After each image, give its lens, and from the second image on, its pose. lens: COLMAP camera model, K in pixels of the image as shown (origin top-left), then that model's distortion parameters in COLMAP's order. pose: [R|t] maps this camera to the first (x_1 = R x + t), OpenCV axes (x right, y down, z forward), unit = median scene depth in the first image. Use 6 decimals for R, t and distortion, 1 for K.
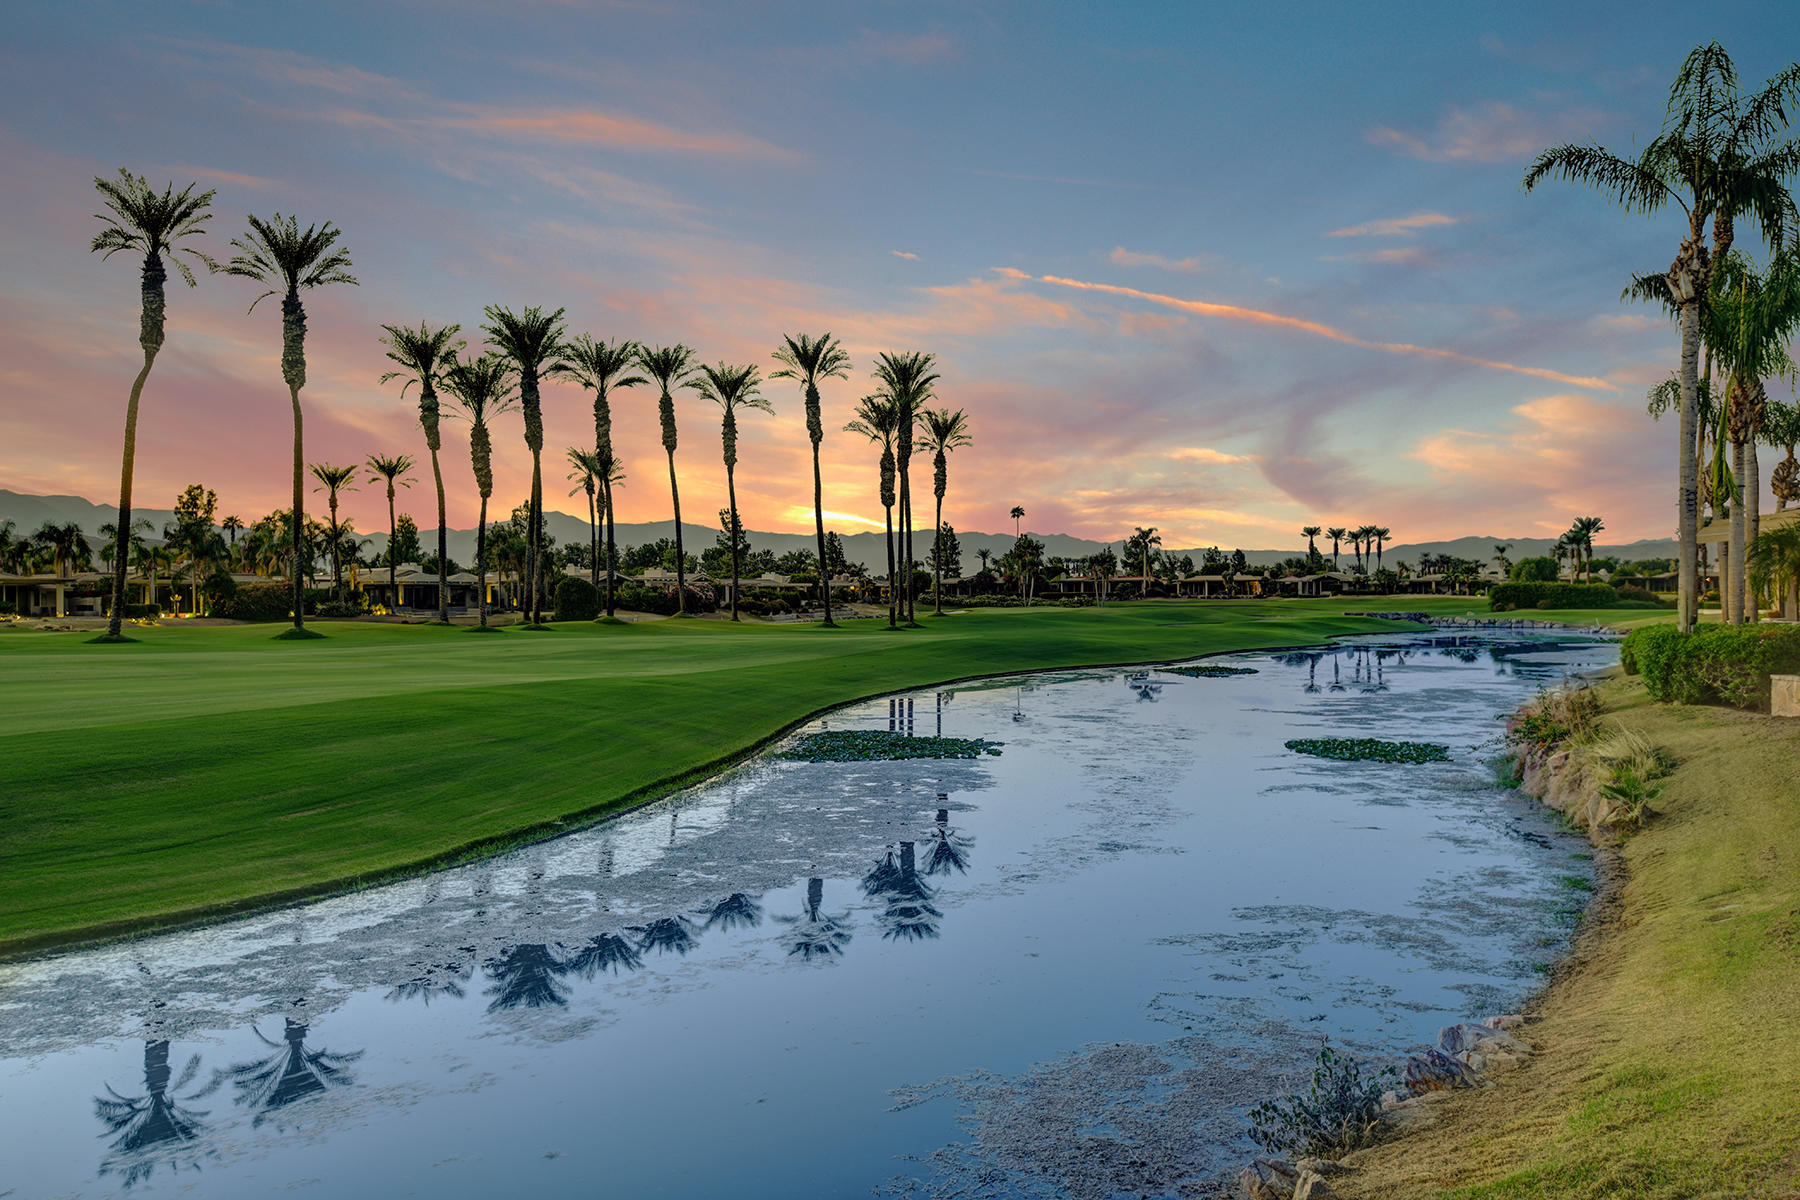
lens RADIAL K [[1432.2, 0, 906.6], [0, 1432.2, 599.9], [0, 0, 1]] dist [0.051280, -0.042821]
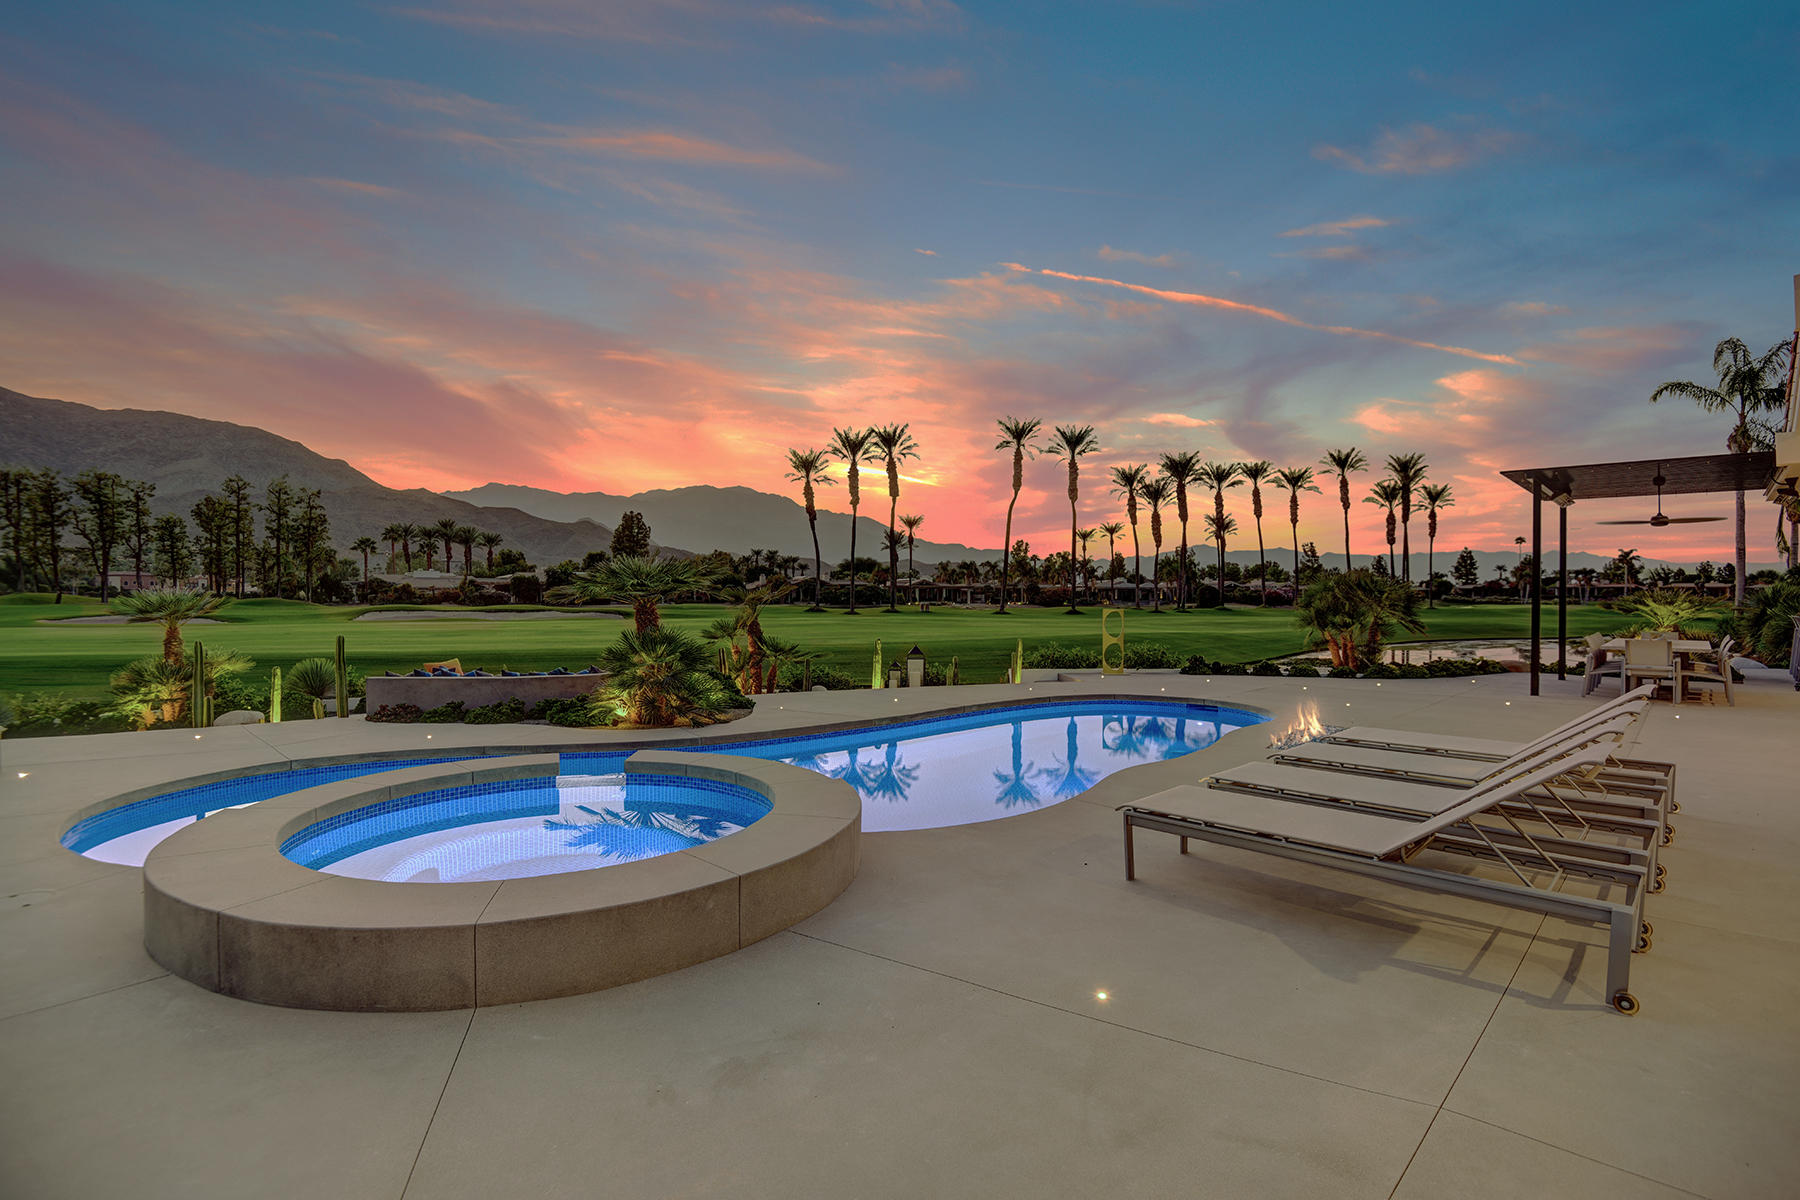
lens RADIAL K [[831.8, 0, 902.8], [0, 831.8, 599.6], [0, 0, 1]] dist [0.000256, -0.028688]
pose [[0.832745, 0.009751, -0.553571, 0.047675], [-0.007762, 0.999952, 0.005937, -0.000574], [0.553603, -0.000647, 0.832780, -0.147843]]
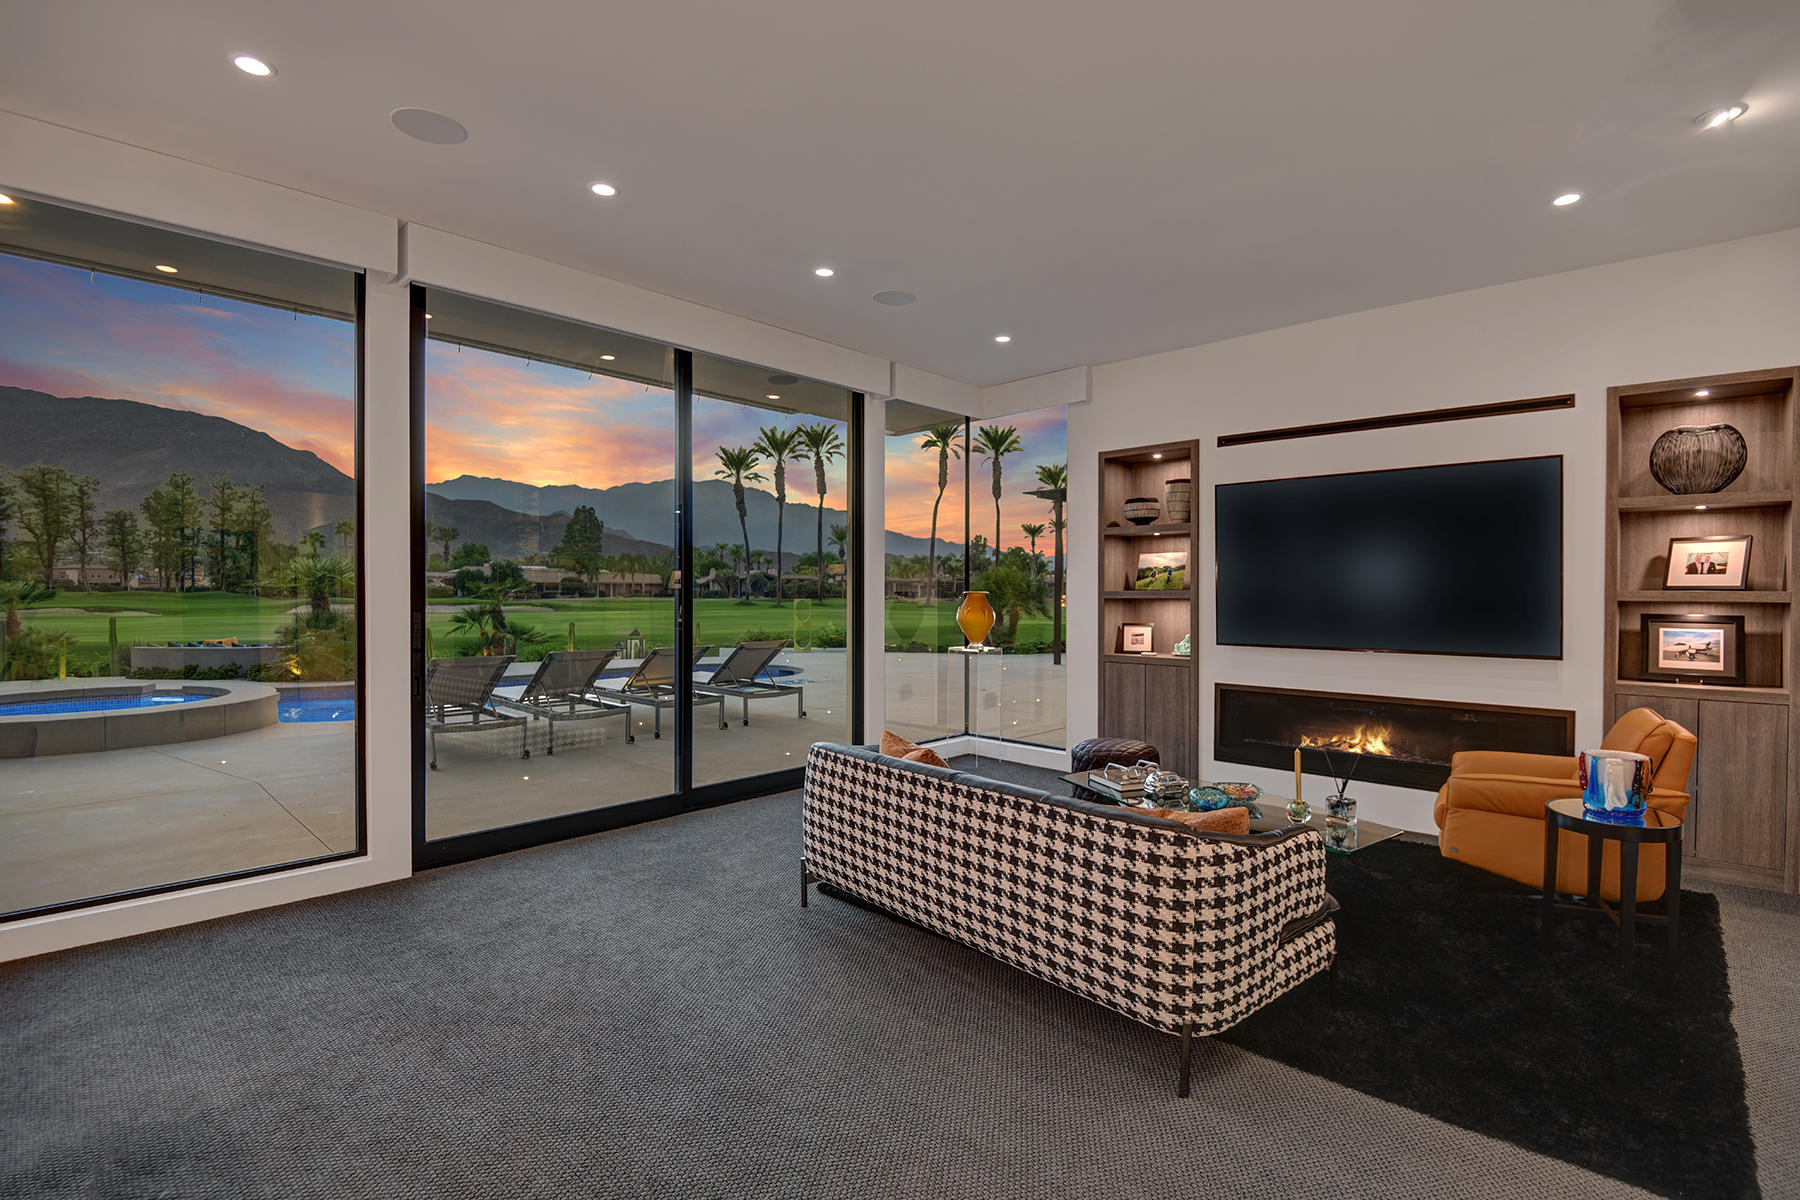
lens RADIAL K [[829.8, 0, 905.0], [0, 829.8, 598.5], [0, 0, 1]] dist [-0.000723, -0.025503]
pose [[0.847572, 0.013311, -0.530514, 0.110486], [-0.008557, 0.999898, 0.011417, -0.000660], [0.530612, -0.005137, 0.847599, -0.142558]]
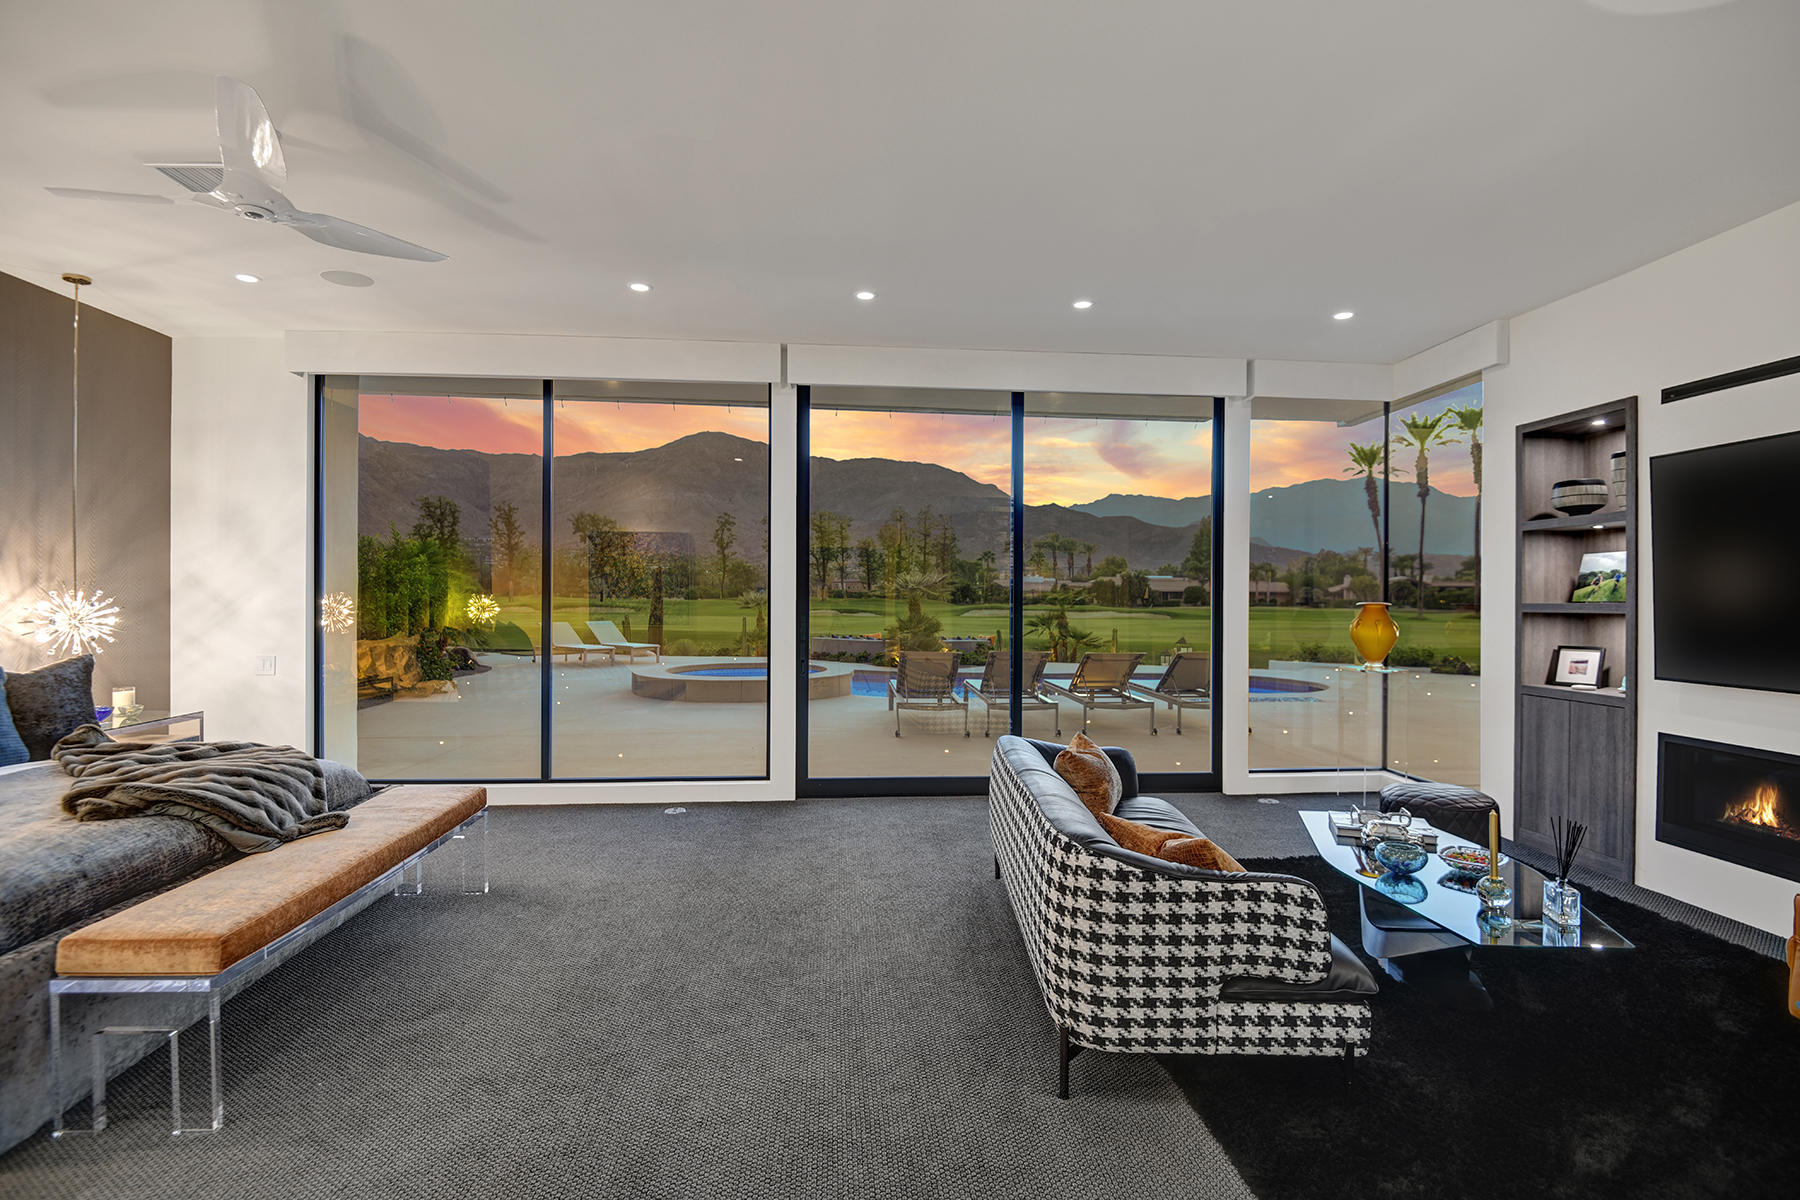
lens RADIAL K [[831.8, 0, 902.8], [0, 831.8, 599.6], [0, 0, 1]] dist [0.000256, -0.028688]
pose [[0.275119, 0.010755, -0.961350, 0.126236], [-0.008500, 0.999926, 0.008754, -0.000959], [0.961372, 0.005763, 0.275190, -0.130128]]
